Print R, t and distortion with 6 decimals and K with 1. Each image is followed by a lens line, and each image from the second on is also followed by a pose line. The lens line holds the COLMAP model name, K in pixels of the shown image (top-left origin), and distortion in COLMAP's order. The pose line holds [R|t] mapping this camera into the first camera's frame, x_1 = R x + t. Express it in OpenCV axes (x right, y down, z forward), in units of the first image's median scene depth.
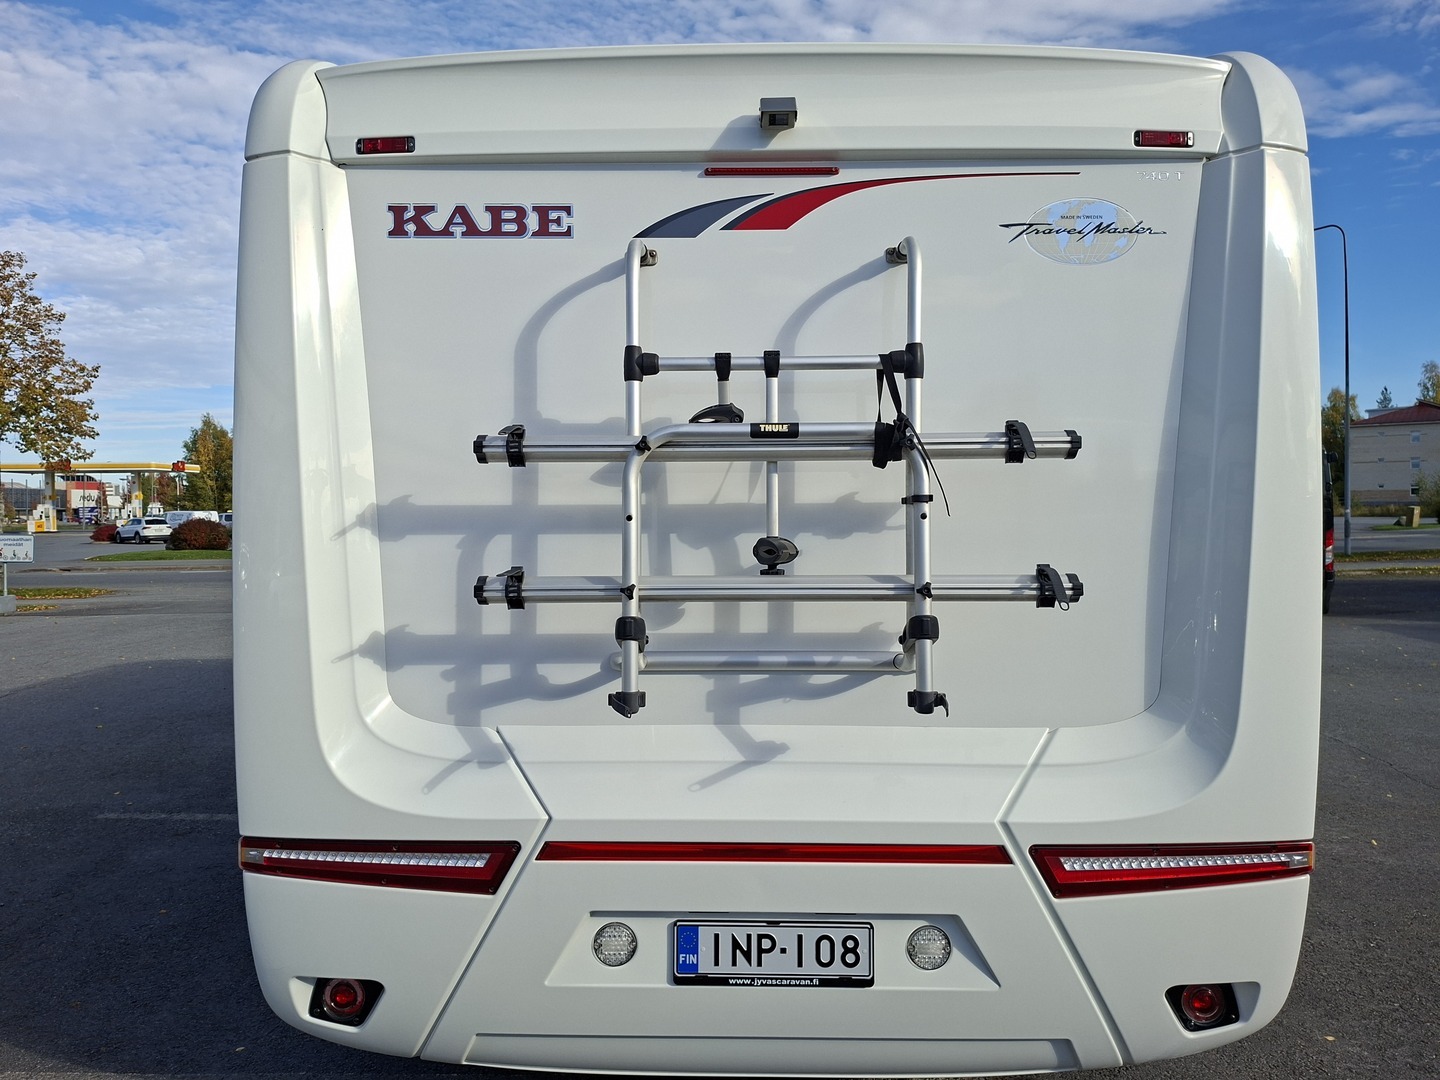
lens RADIAL K [[1013.0, 0, 693.1], [0, 1013.0, 519.5], [0, 0, 1]] dist [0.057432, -0.055184]
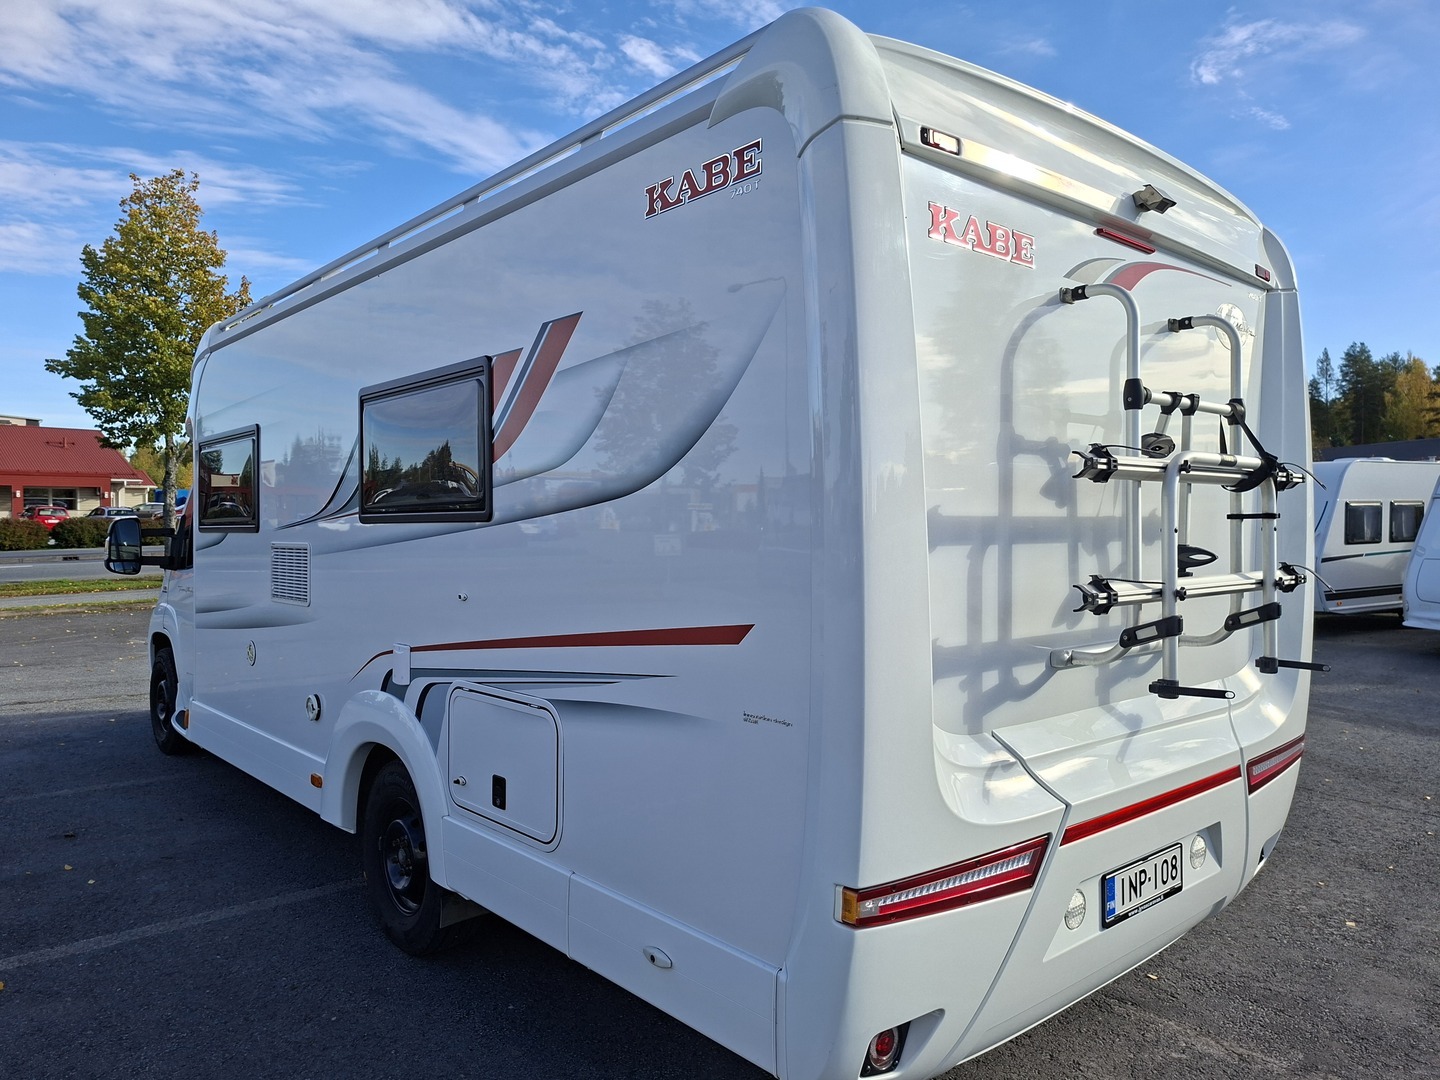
lens RADIAL K [[1013.0, 0, 715.2], [0, 1013.0, 528.6], [0, 0, 1]] dist [0.057432, -0.055184]
pose [[0.736830, 0.000237, 0.676078, -1.137220], [-0.006948, 0.999950, 0.007222, -0.007678], [-0.676043, -0.010019, 0.736795, 0.445689]]
